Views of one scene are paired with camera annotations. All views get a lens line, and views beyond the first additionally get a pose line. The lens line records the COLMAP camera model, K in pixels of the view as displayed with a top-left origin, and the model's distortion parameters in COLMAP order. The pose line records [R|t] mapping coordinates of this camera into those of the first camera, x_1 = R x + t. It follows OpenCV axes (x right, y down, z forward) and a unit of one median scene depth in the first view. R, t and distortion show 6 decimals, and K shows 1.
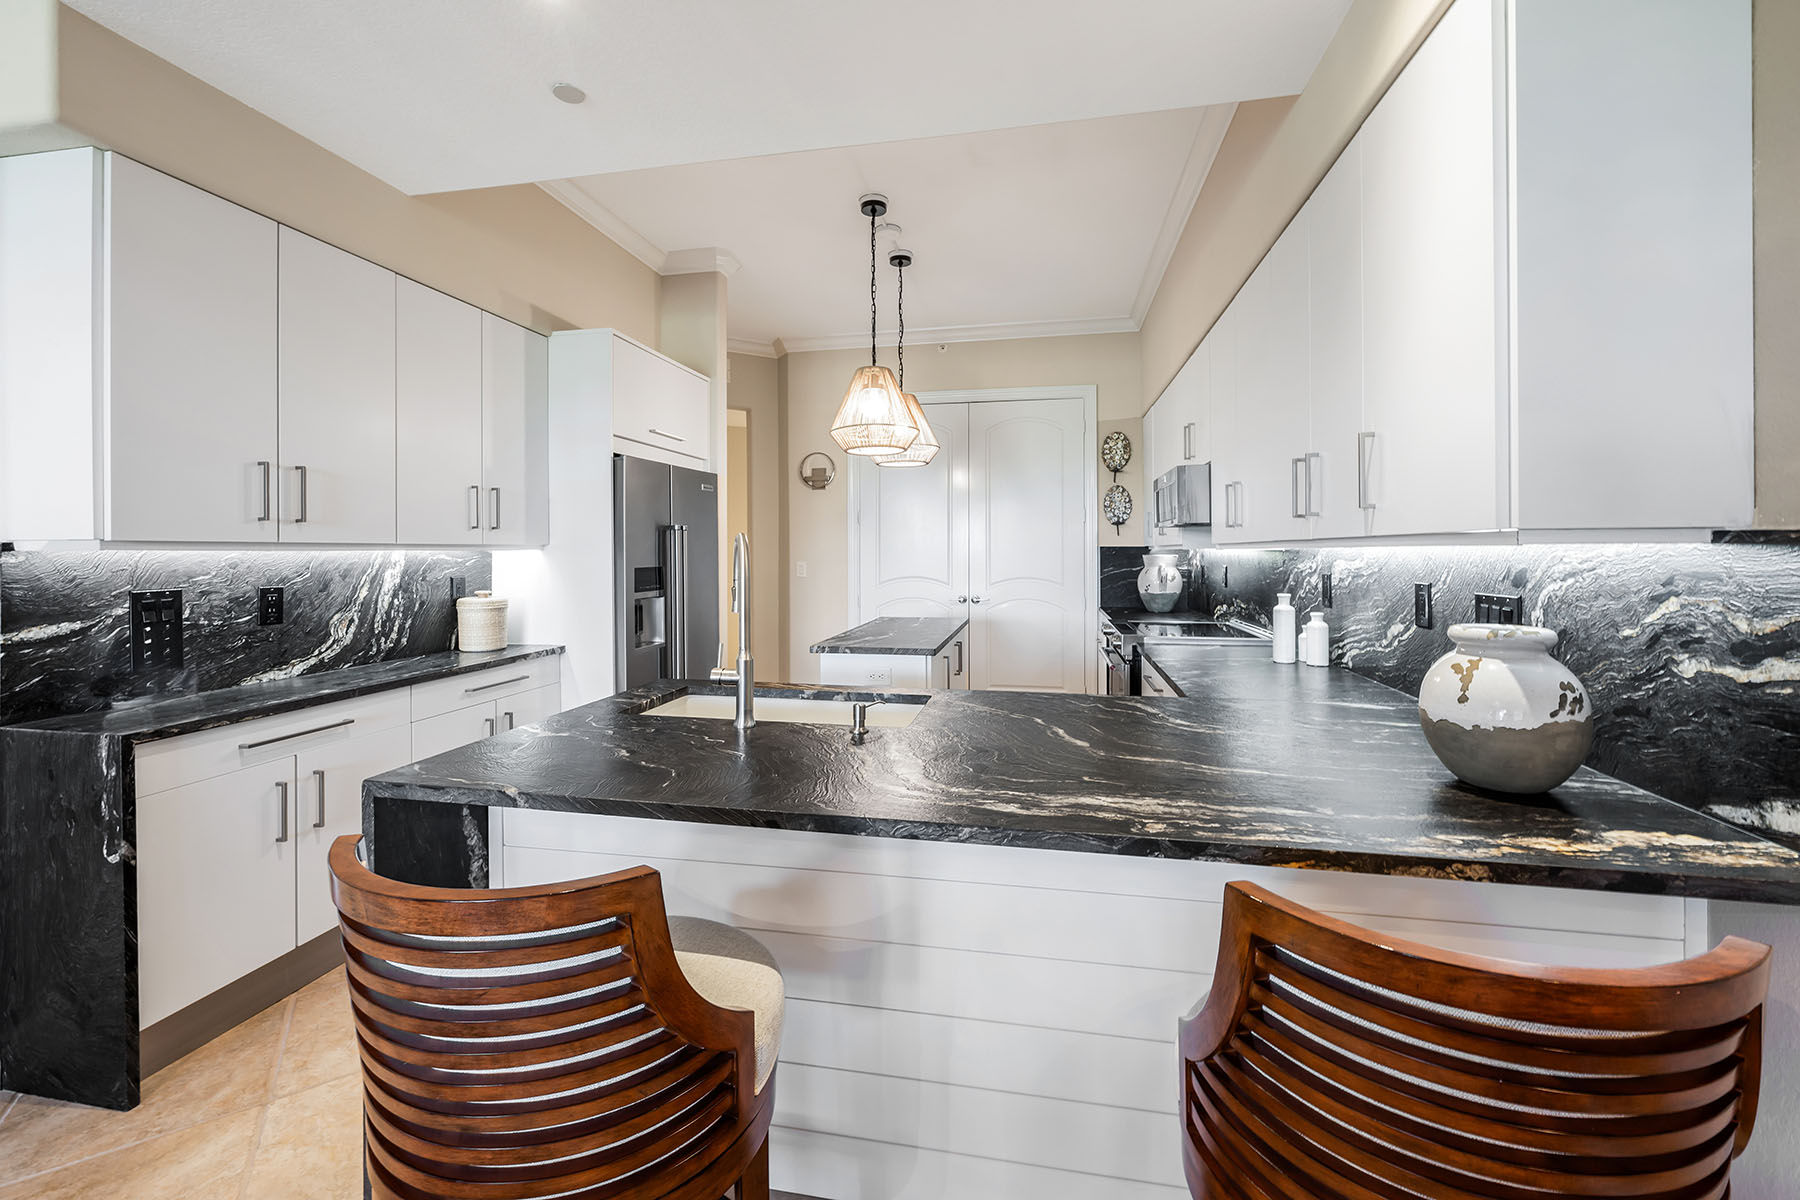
lens RADIAL K [[730.9, 0, 893.0], [0, 730.9, 548.1], [0, 0, 1]] dist [-0.000749, -0.000041]
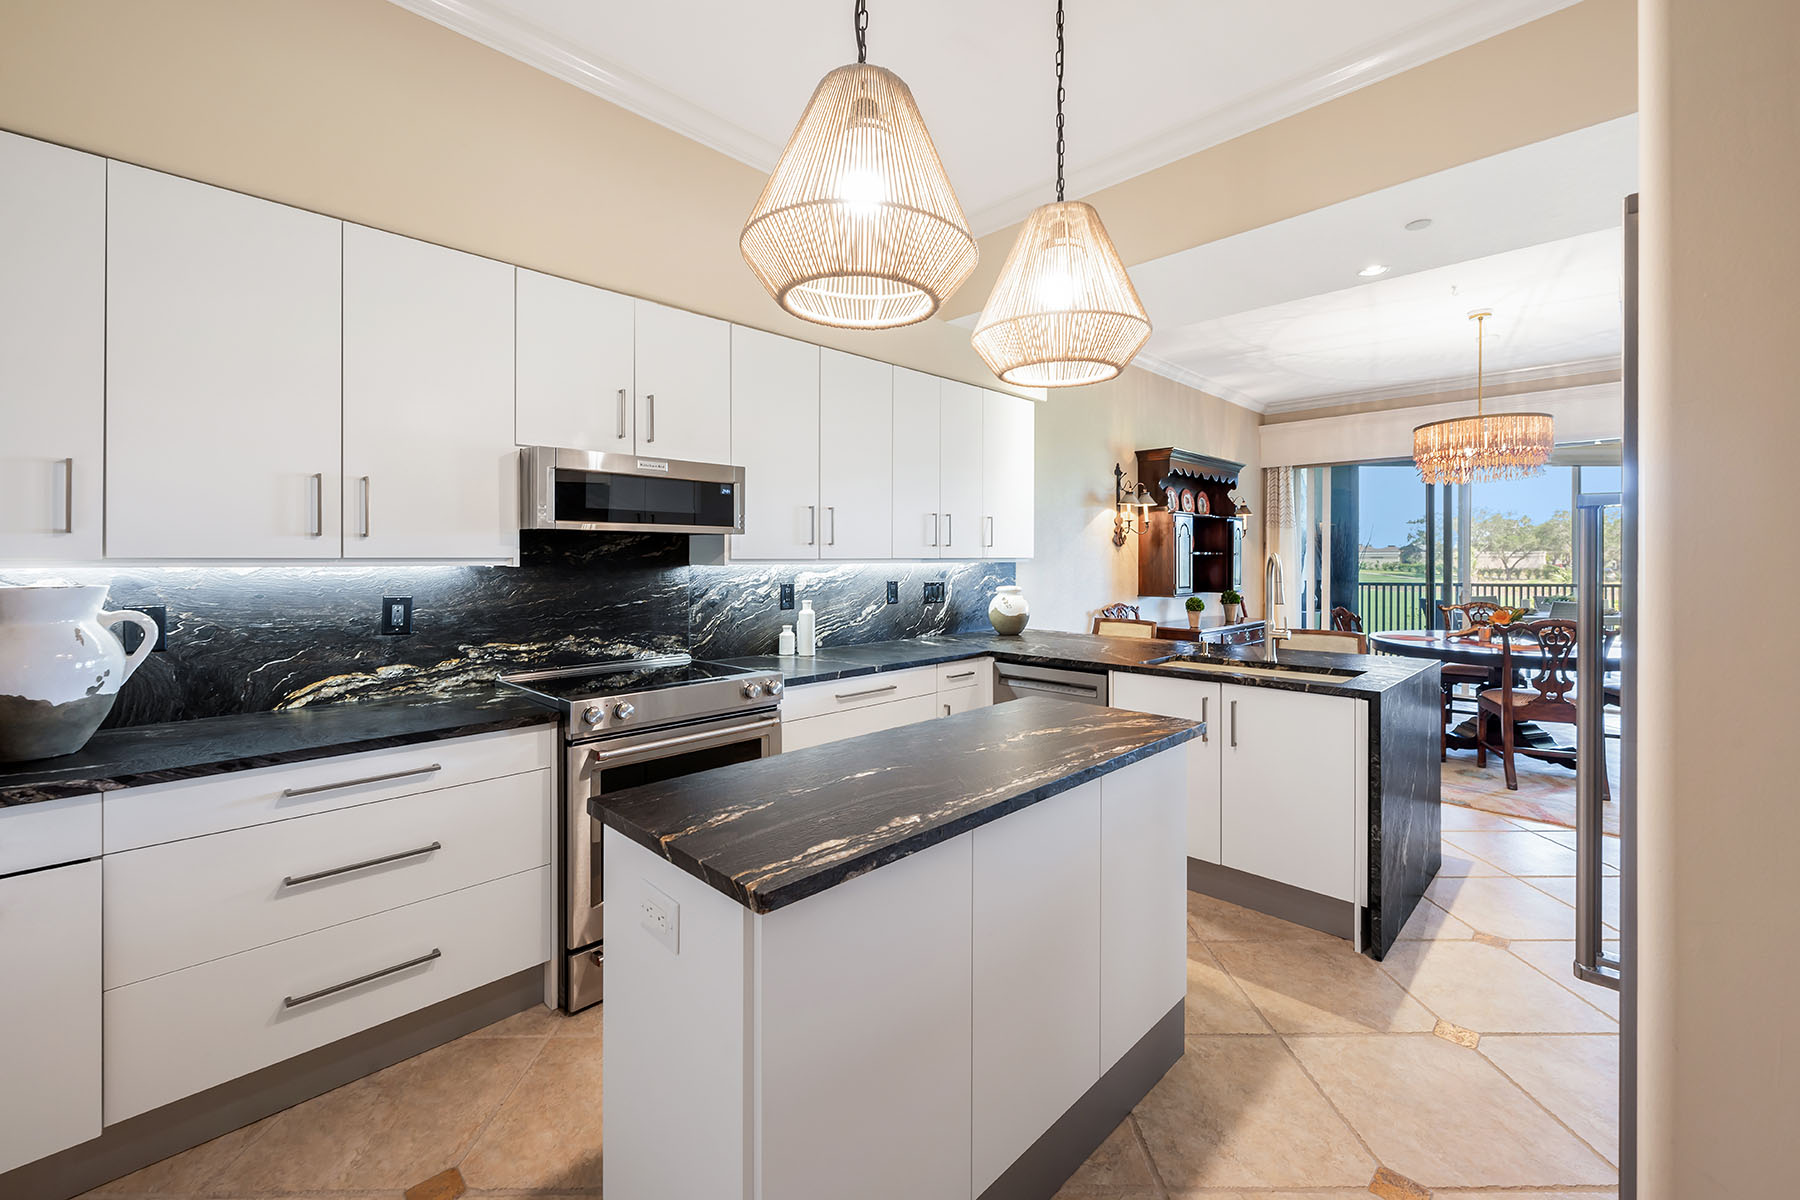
lens RADIAL K [[735.7, 0, 895.0], [0, 735.7, 562.4], [0, 0, 1]] dist [-0.002477, -0.000555]
pose [[-0.836011, 0.002834, 0.548706, -0.308197], [0.002560, 0.999996, -0.001266, 0.000155], [-0.548707, 0.000347, -0.836015, 2.196269]]
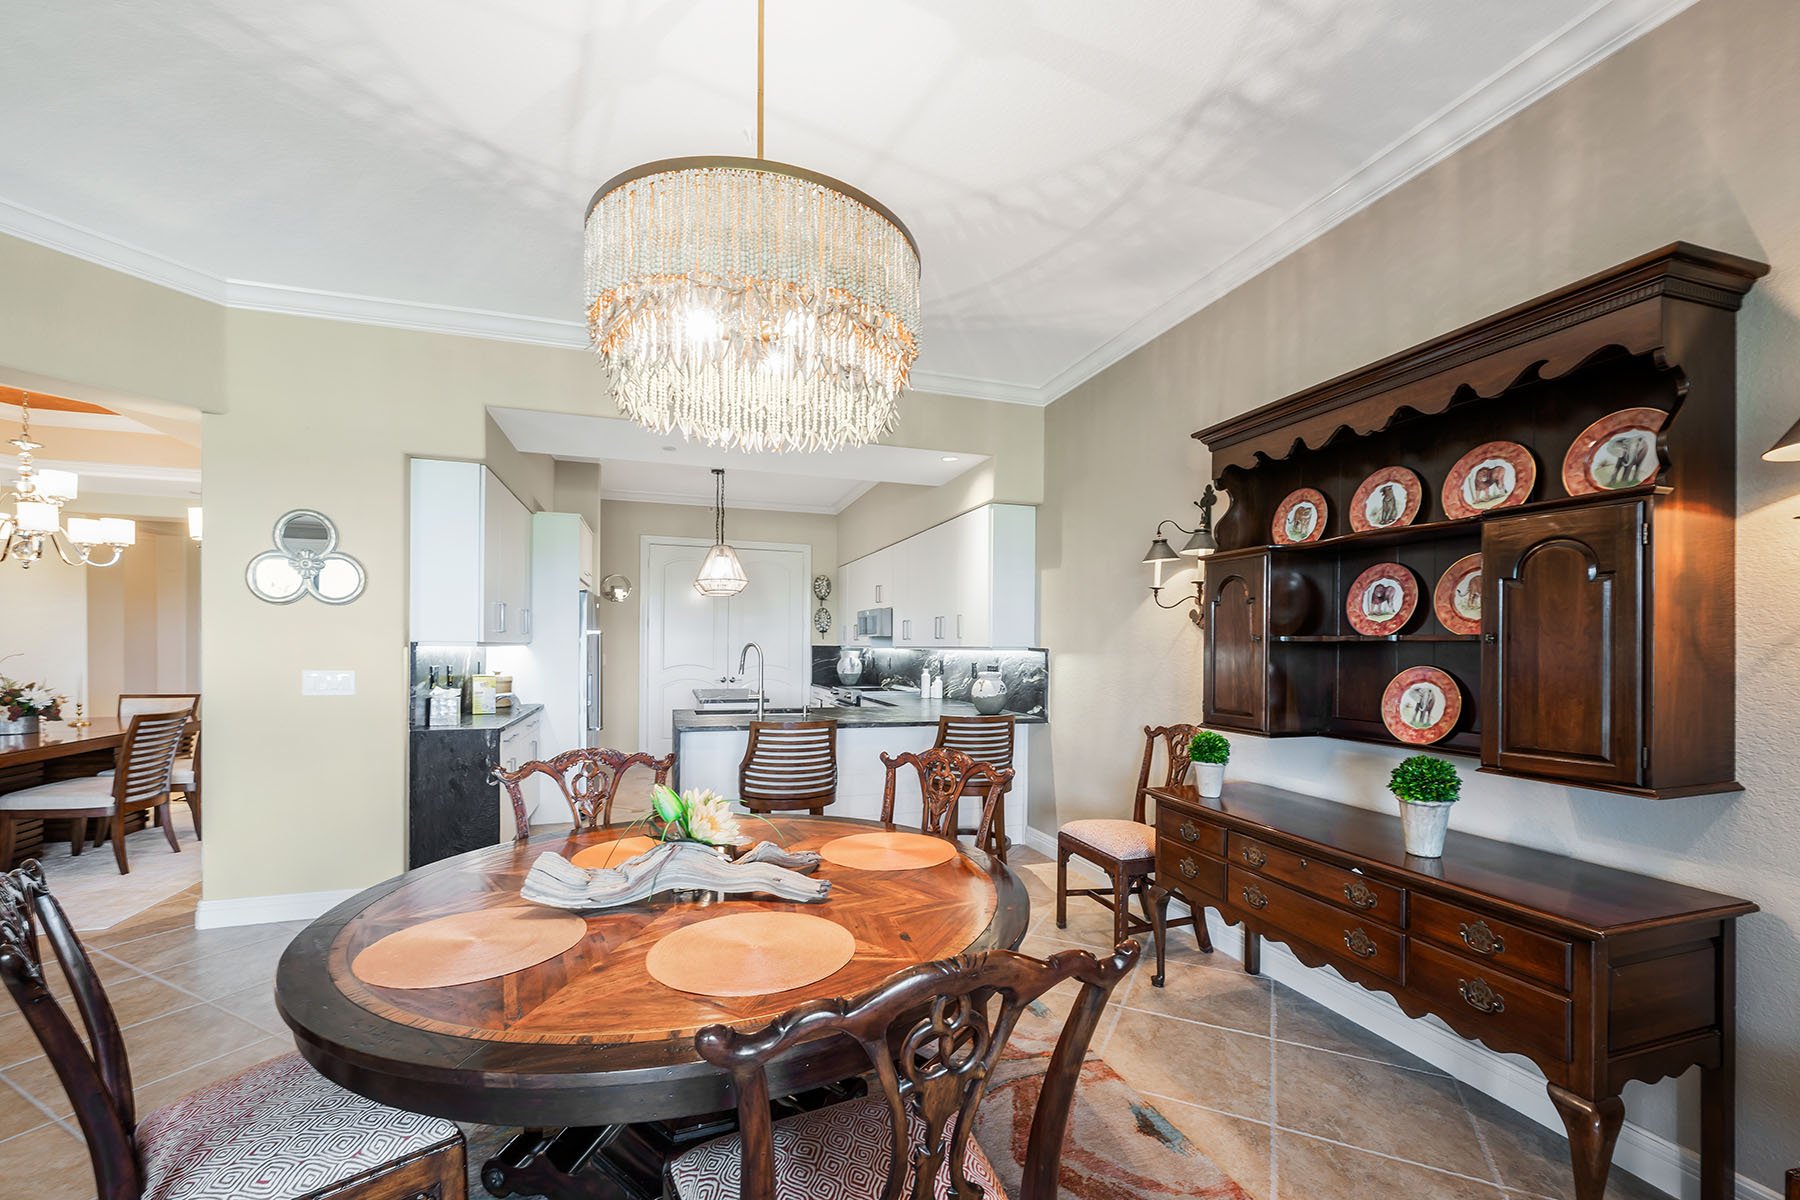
lens RADIAL K [[730.1, 0, 899.2], [0, 730.1, 646.0], [0, 0, 1]] dist [0.000025, -0.000186]
pose [[0.868104, 0.009147, 0.496298, -0.782186], [-0.011937, 0.999926, 0.002450, -0.017552], [-0.496238, -0.008051, 0.868149, -1.102246]]
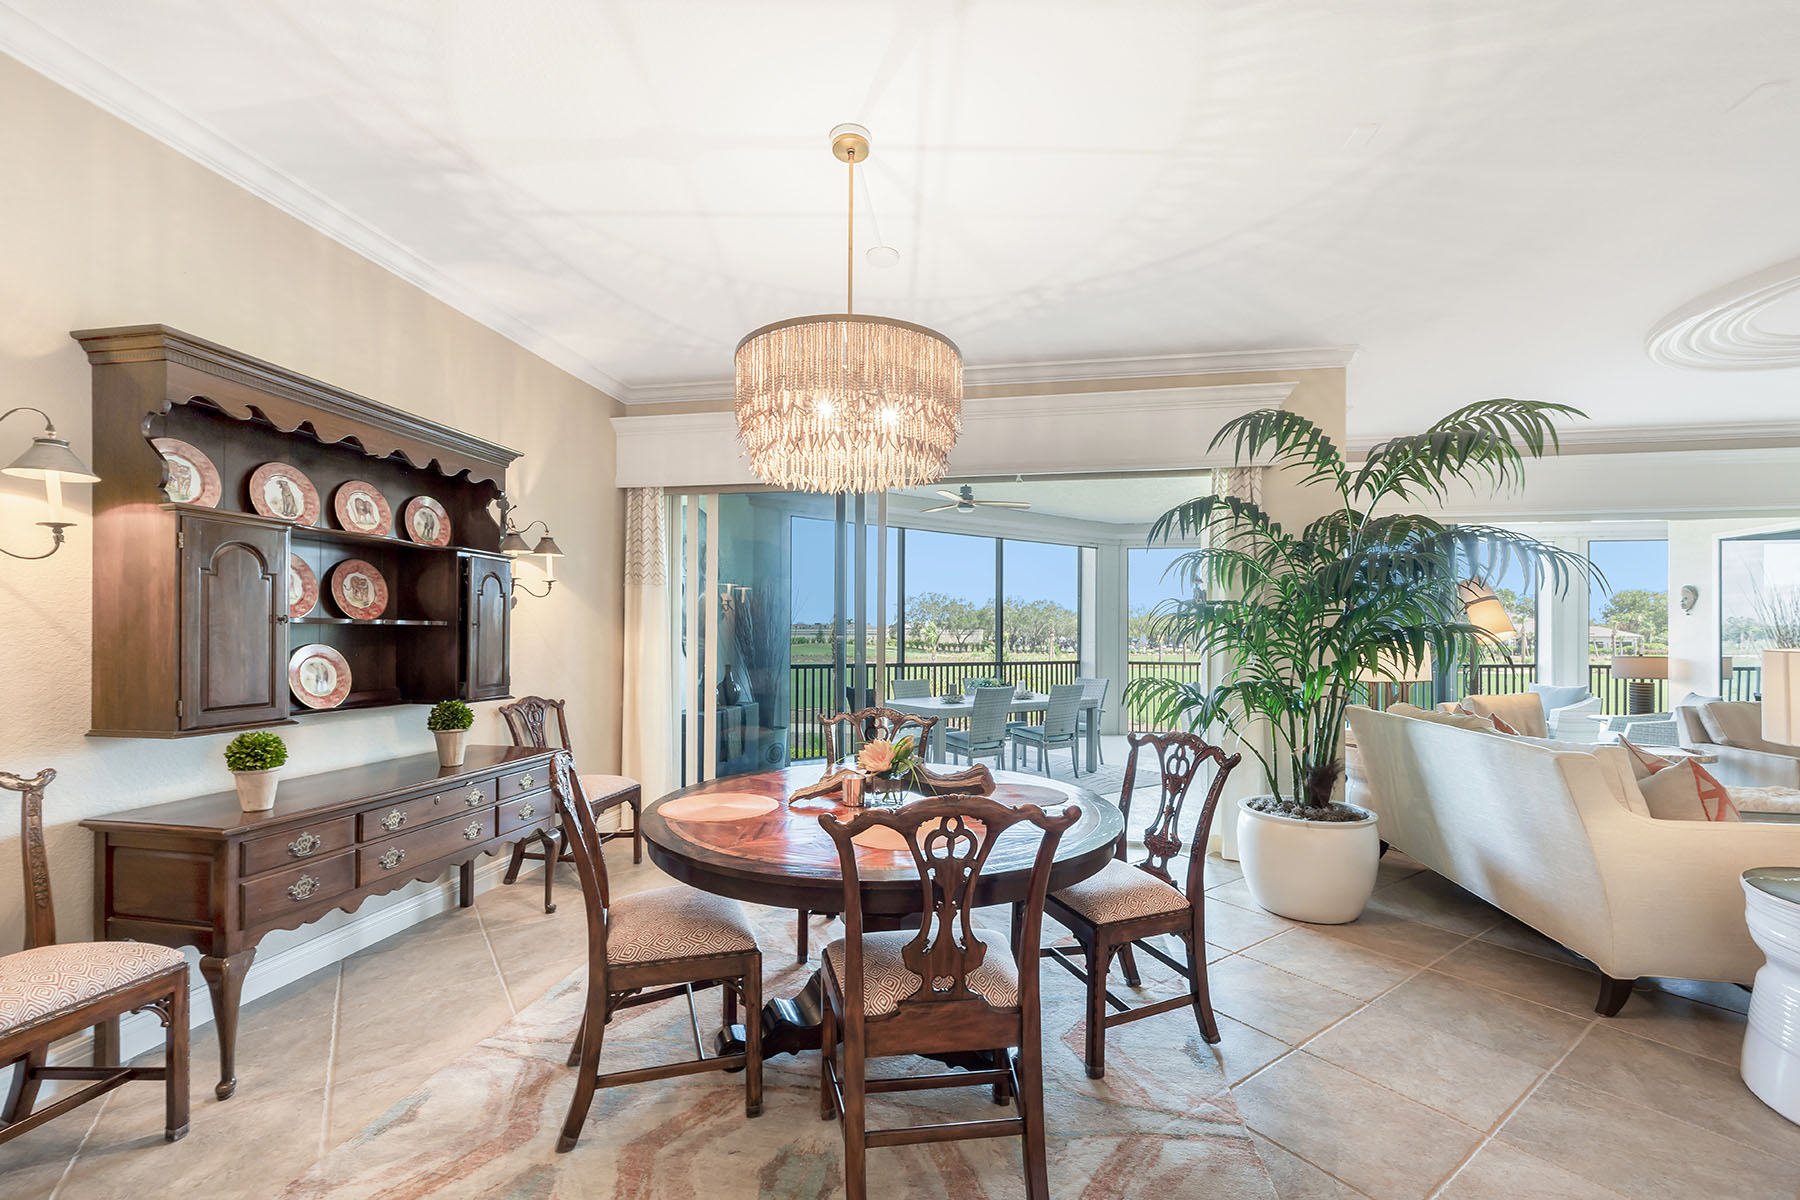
lens RADIAL K [[741.4, 0, 887.2], [0, 741.4, 630.5], [0, 0, 1]] dist [0.000689, 0.000101]
pose [[-0.999874, 0.001668, -0.015764, -0.589825], [0.001826, 0.999948, -0.010025, -0.004882], [0.015747, -0.010053, -0.999825, 0.591146]]
